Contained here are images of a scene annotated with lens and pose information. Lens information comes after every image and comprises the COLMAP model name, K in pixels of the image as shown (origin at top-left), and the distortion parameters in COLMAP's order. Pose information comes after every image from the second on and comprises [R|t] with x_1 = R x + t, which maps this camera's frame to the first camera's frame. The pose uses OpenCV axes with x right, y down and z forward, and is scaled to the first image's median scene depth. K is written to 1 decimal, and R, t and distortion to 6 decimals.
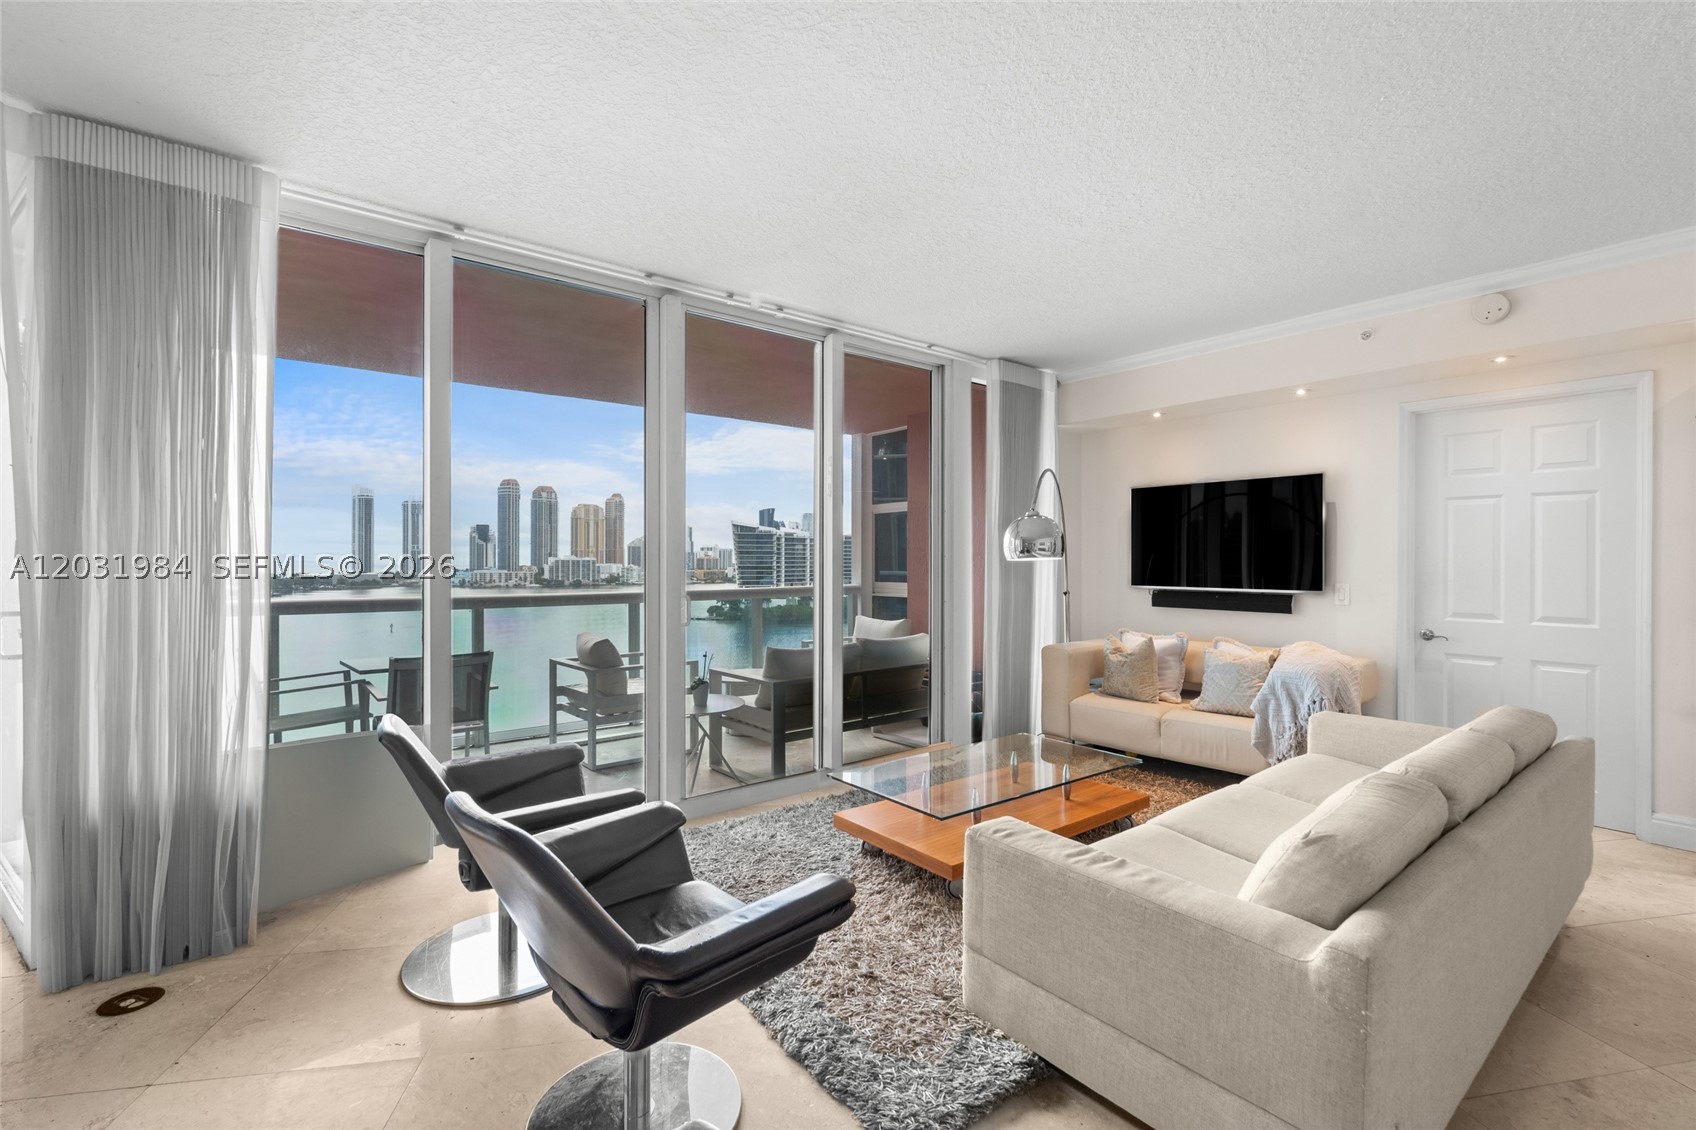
lens RADIAL K [[756.7, 0, 848.0], [0, 756.7, 565.0], [0, 0, 1]] dist [0.000208, -0.000173]
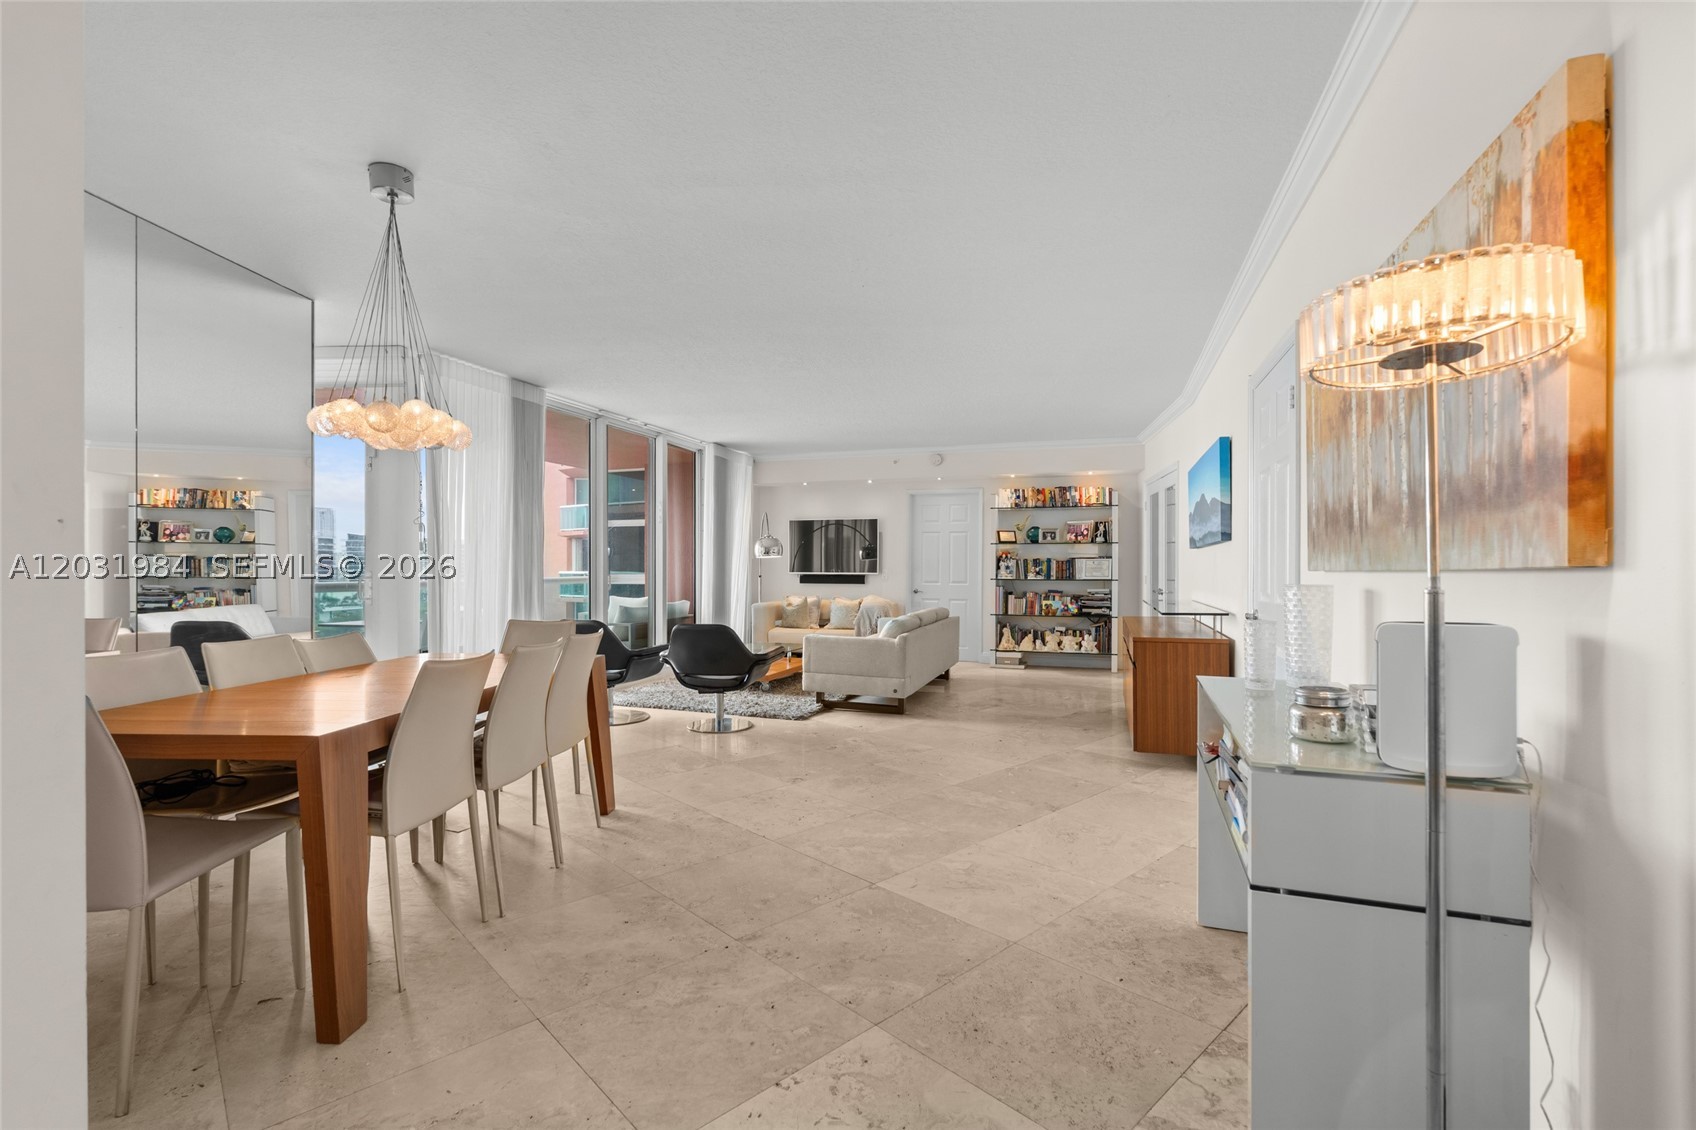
lens RADIAL K [[756.7, 0, 848.0], [0, 756.7, 565.0], [0, 0, 1]] dist [0.000208, -0.000173]
pose [[0.845677, 0.003088, 0.533685, -0.539532], [0.000558, 0.999978, -0.006671, 0.023299], [-0.533694, 0.005939, 0.845657, -0.708105]]
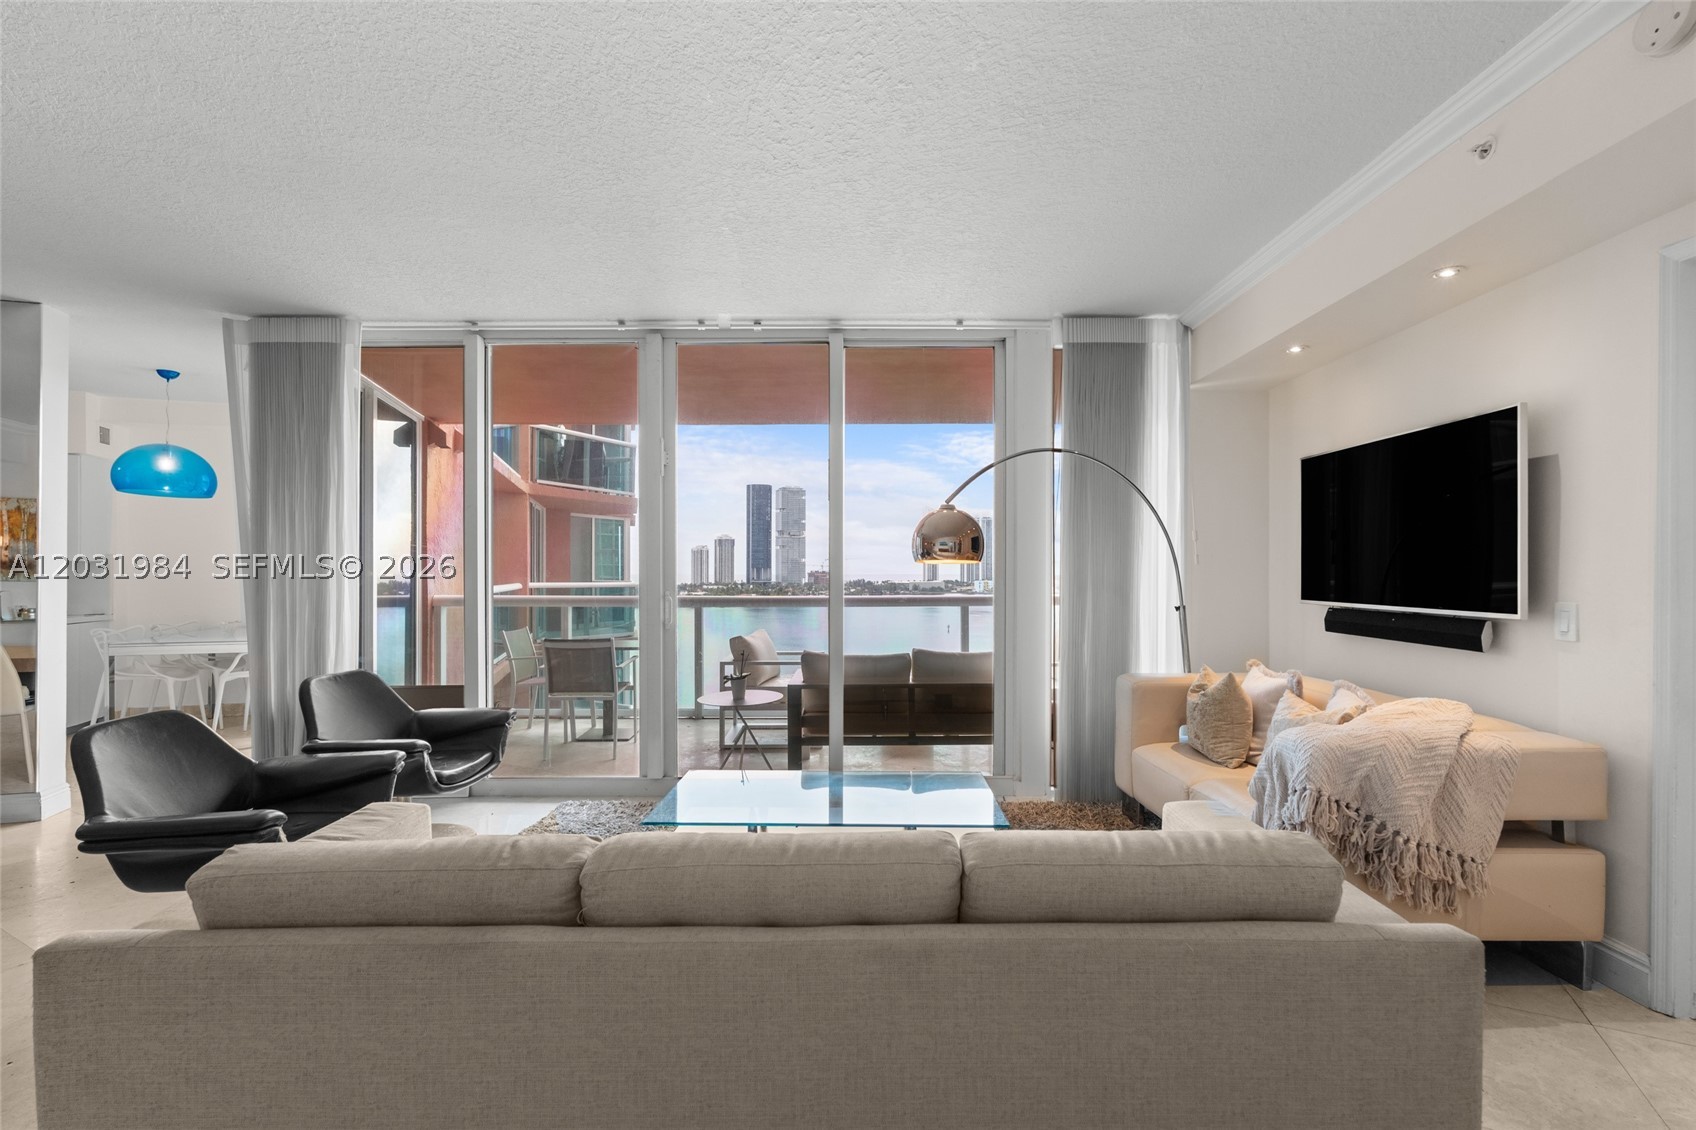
lens RADIAL K [[756.7, 0, 848.0], [0, 756.7, 565.0], [0, 0, 1]] dist [0.000208, -0.000173]
pose [[0.779150, -0.007810, -0.626789, 0.521035], [0.000616, 0.999931, -0.011693, 0.003457], [0.626837, 0.008724, 0.779101, 0.221317]]
